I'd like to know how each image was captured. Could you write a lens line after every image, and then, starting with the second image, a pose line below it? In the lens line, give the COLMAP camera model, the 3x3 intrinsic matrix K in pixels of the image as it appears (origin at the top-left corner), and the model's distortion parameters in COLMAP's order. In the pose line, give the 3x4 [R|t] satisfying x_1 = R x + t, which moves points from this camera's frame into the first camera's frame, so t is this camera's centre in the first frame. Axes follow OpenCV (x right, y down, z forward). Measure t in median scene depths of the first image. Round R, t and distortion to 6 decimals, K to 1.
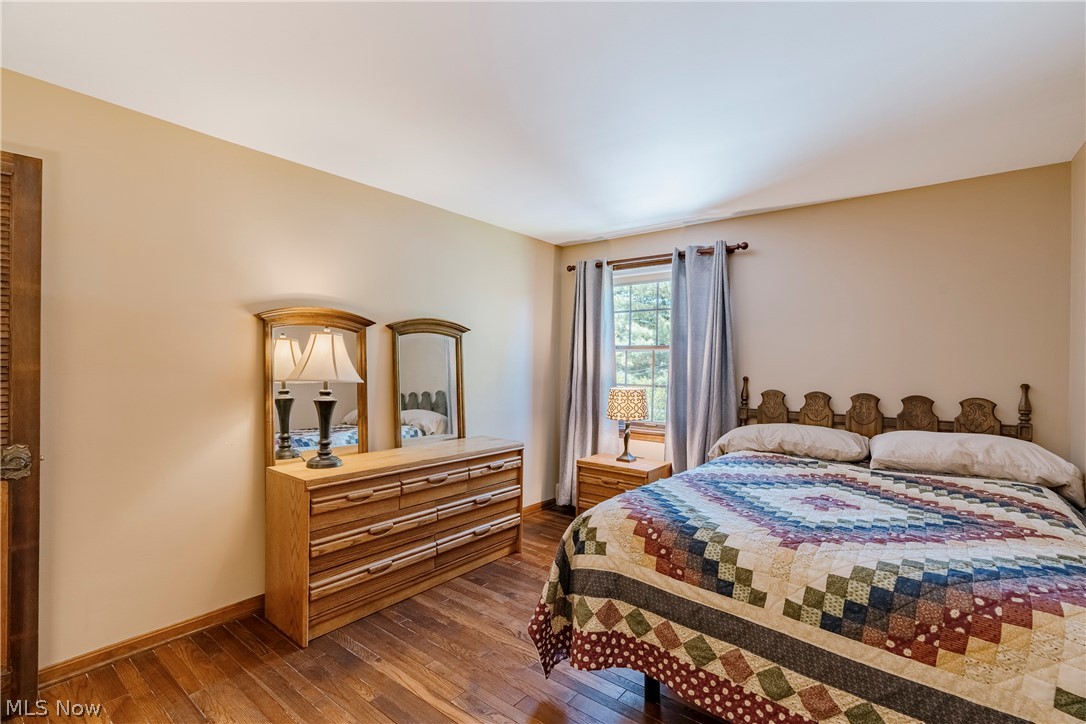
lens RADIAL K [[501.7, 0, 532.9], [0, 501.7, 359.7], [0, 0, 1]] dist [-0.013070, 0.003306]
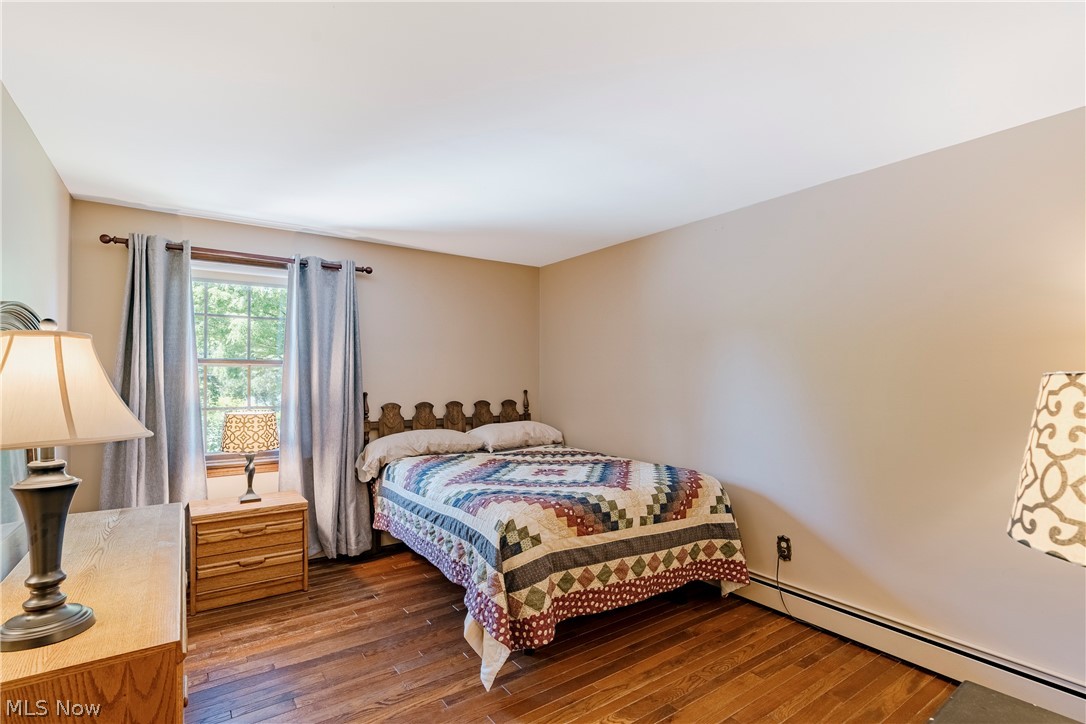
lens RADIAL K [[522.1, 0, 548.6], [0, 522.1, 369.9], [0, 0, 1]] dist [-0.007700, 0.002349]
pose [[0.265809, -0.001085, 0.964025, -0.743442], [-0.003242, 0.999993, 0.002019, -0.024124], [-0.964020, -0.003662, 0.265803, 0.447793]]
